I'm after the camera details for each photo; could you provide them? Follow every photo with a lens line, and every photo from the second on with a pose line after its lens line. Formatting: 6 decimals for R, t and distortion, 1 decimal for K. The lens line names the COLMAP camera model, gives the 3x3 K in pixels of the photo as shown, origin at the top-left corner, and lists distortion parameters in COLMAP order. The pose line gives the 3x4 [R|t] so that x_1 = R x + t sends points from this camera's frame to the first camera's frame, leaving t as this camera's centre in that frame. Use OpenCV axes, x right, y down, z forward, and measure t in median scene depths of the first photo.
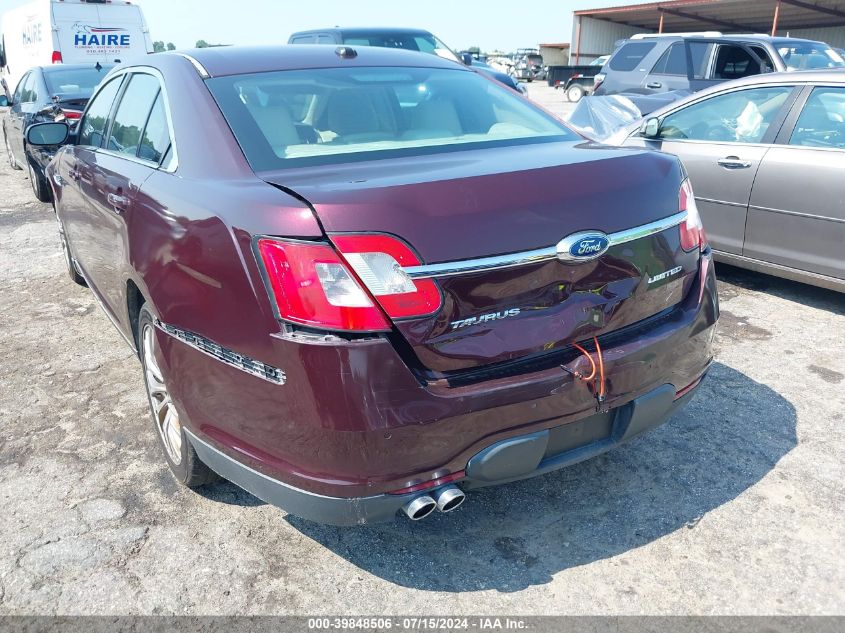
lens RADIAL K [[703.4, 0, 422.5], [0, 703.4, 316.5], [0, 0, 1]] dist [-0.006815, 0.000158]
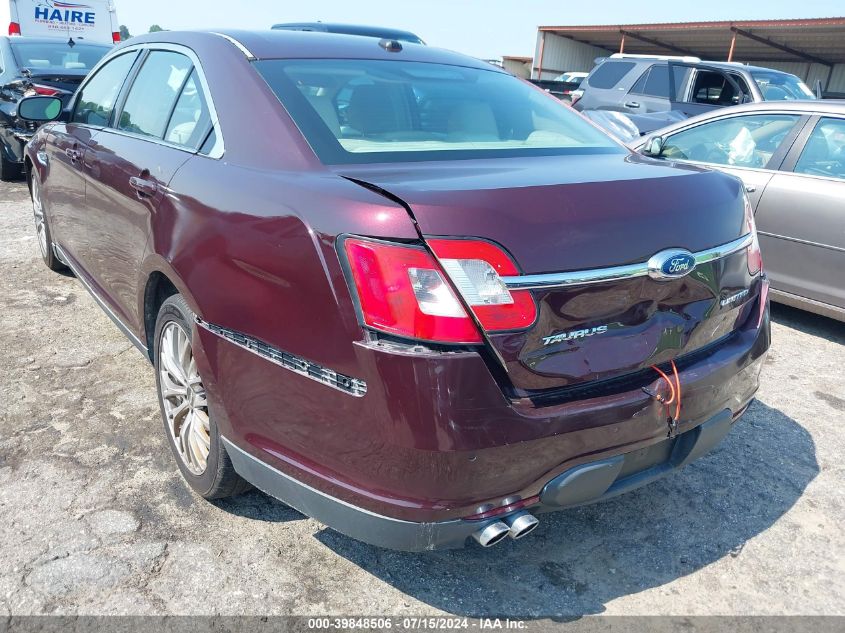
lens RADIAL K [[703.4, 0, 422.5], [0, 703.4, 316.5], [0, 0, 1]] dist [-0.006815, 0.000158]
pose [[0.995619, 0.048918, 0.079689, -0.144467], [-0.048393, 0.998792, -0.008507, -0.003276], [-0.080009, 0.004613, 0.996783, 0.058056]]
